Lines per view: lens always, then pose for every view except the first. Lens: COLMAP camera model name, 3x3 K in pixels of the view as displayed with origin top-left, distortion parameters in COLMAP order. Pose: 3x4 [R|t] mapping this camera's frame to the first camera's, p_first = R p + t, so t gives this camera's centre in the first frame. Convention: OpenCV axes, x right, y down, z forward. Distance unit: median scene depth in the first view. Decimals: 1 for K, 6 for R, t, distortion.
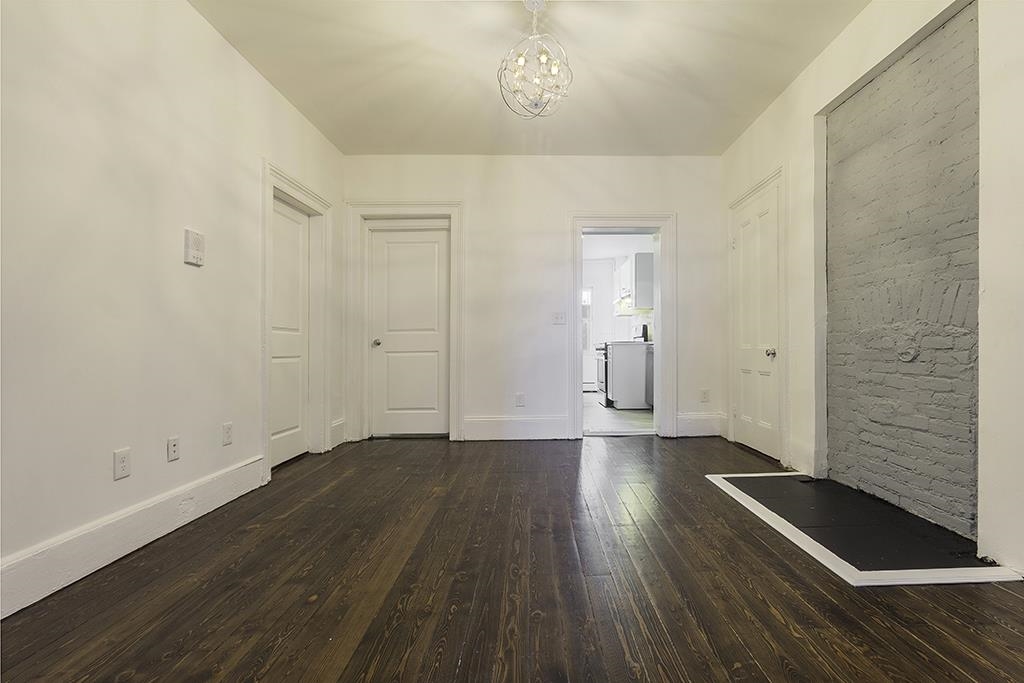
lens RADIAL K [[454.2, 0, 525.6], [0, 454.2, 350.6], [0, 0, 1]] dist [-0.000700, -0.000044]
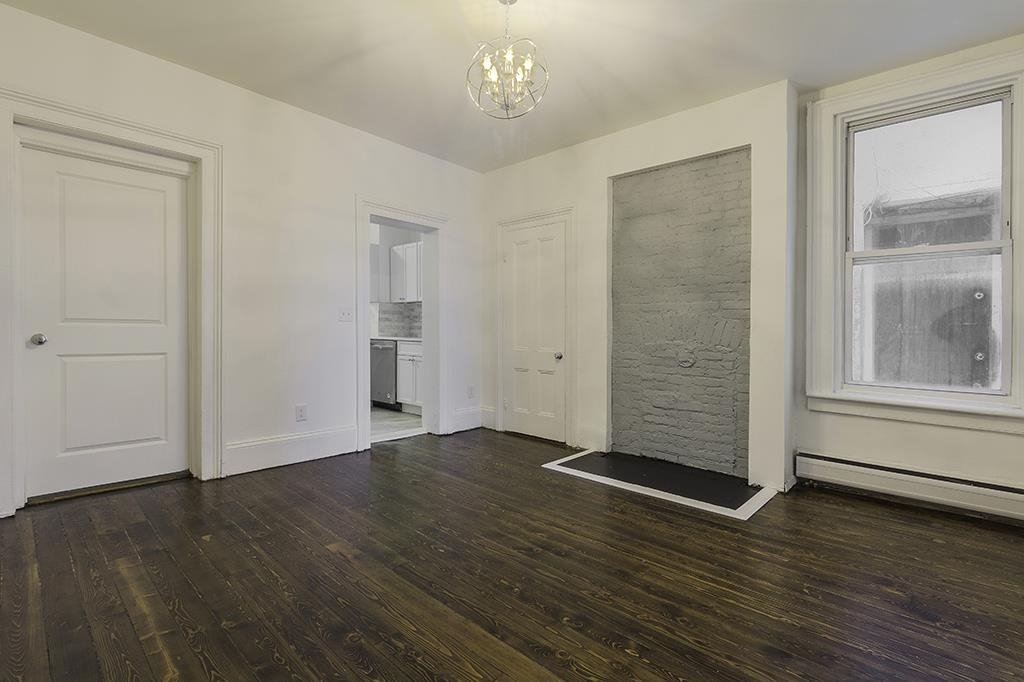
lens RADIAL K [[469.6, 0, 486.8], [0, 469.6, 336.3], [0, 0, 1]] dist [0.002446, -0.000377]
pose [[0.712317, 0.011135, 0.701769, -0.681839], [-0.015790, 0.999875, 0.000163, -0.062357], [-0.701680, -0.011197, 0.712404, 0.320425]]
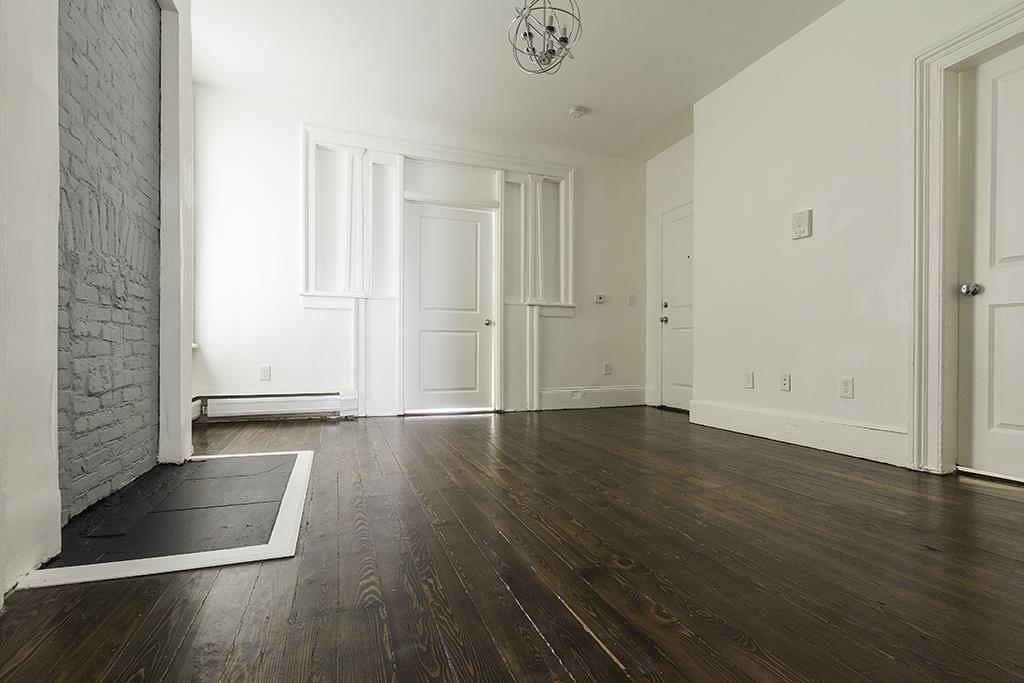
lens RADIAL K [[490.1, 0, 527.8], [0, 490.1, 345.9], [0, 0, 1]] dist [0.003178, 0.000256]
pose [[-0.921567, 0.011225, -0.388057, 0.462484], [0.010722, 0.999937, 0.003460, 0.090364], [0.388071, -0.000972, -0.921629, 1.939182]]
